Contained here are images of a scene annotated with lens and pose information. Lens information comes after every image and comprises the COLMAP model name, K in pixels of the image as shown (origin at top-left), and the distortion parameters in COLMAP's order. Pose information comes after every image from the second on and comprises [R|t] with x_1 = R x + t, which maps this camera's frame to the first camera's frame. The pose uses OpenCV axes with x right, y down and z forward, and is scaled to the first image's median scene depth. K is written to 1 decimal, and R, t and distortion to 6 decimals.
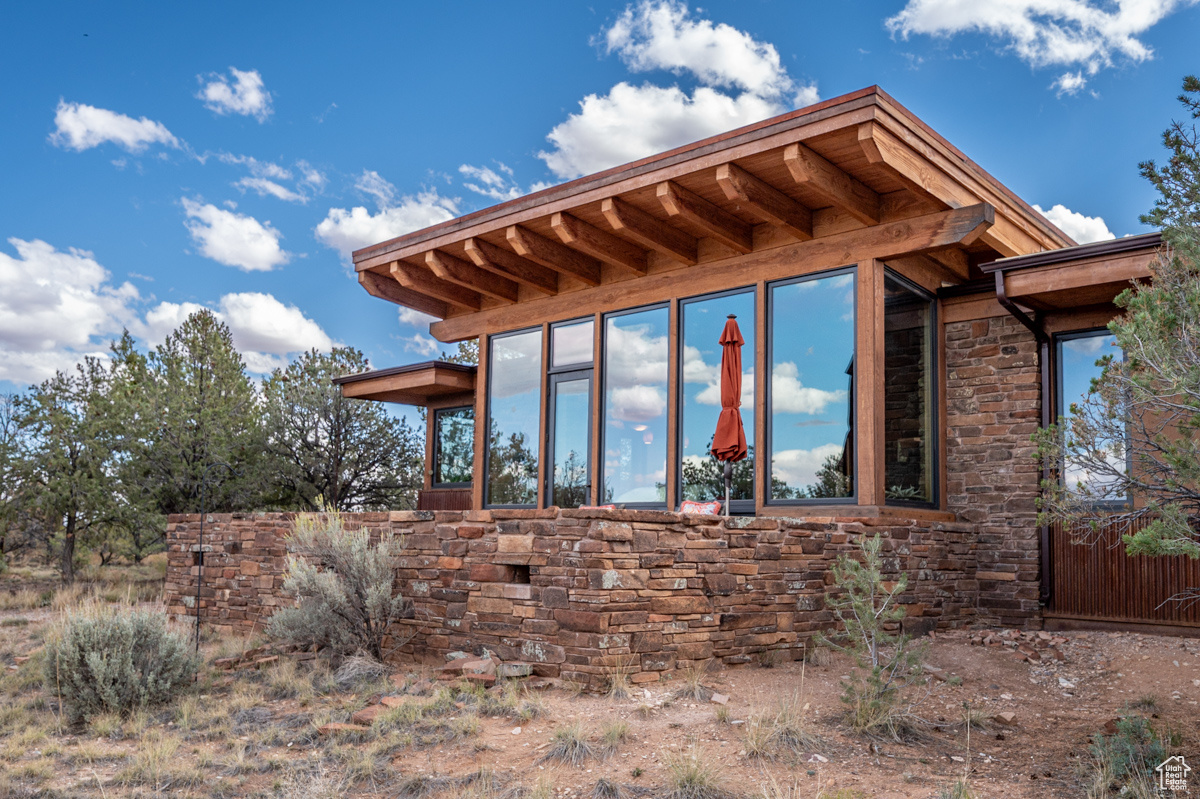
lens RADIAL K [[1035.2, 0, 601.2], [0, 1035.2, 403.3], [0, 0, 1]] dist [-0.003296, -0.002880]
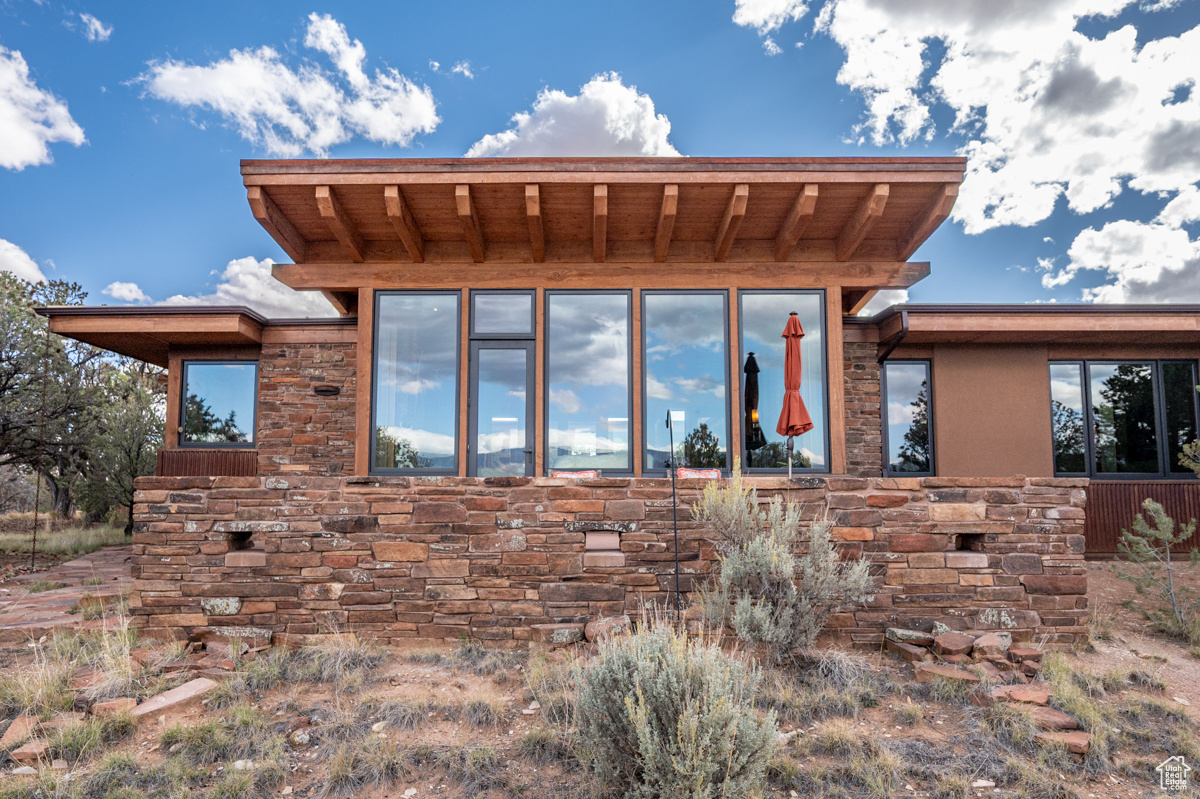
lens RADIAL K [[730.6, 0, 596.6], [0, 730.6, 421.7], [0, 0, 1]] dist [-0.005936, -0.001005]
pose [[0.736168, 0.057970, 0.674312, -0.559540], [-0.079432, 0.996840, 0.001021, 0.052827], [-0.672121, -0.054314, 0.738446, 0.499540]]
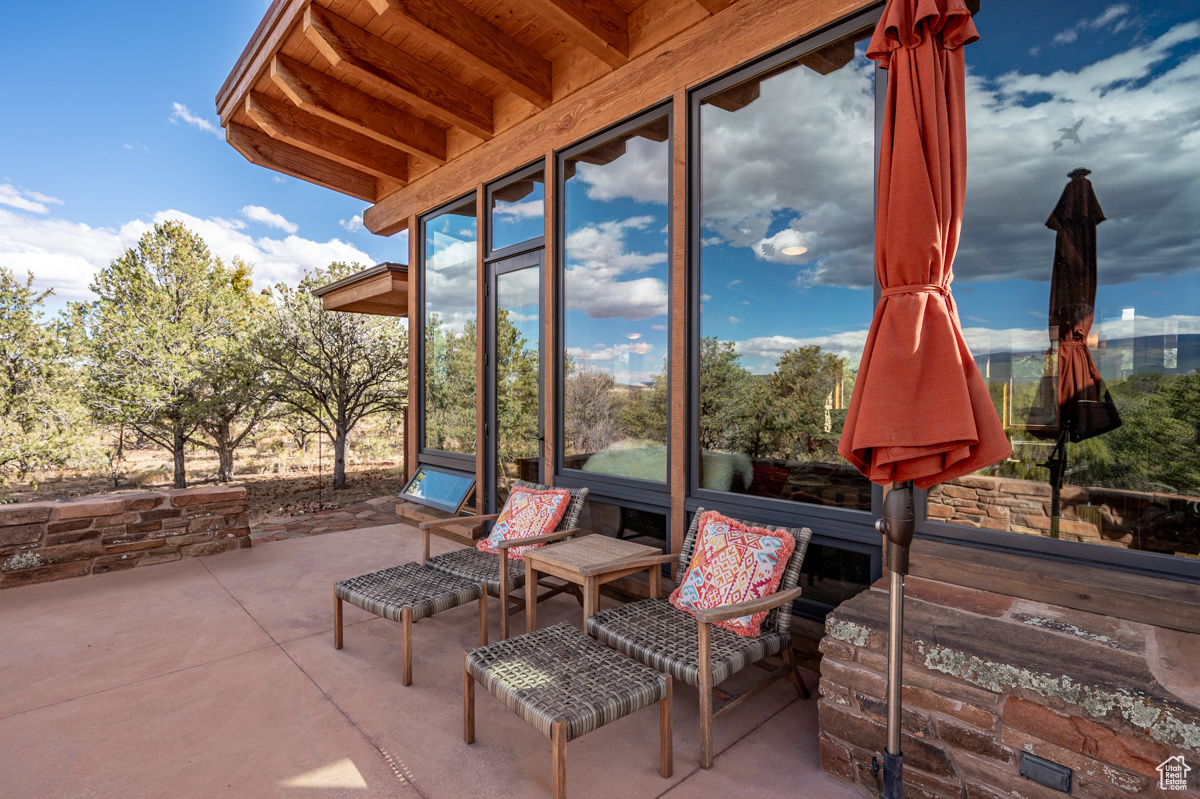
lens RADIAL K [[589.6, 0, 603.2], [0, 589.6, 397.2], [0, 0, 1]] dist [0.001466, 0.000618]
pose [[0.999380, -0.014645, -0.032012, 0.045309], [0.018858, 0.990593, 0.135533, 0.009172], [0.029726, -0.136053, 0.990255, 0.792521]]
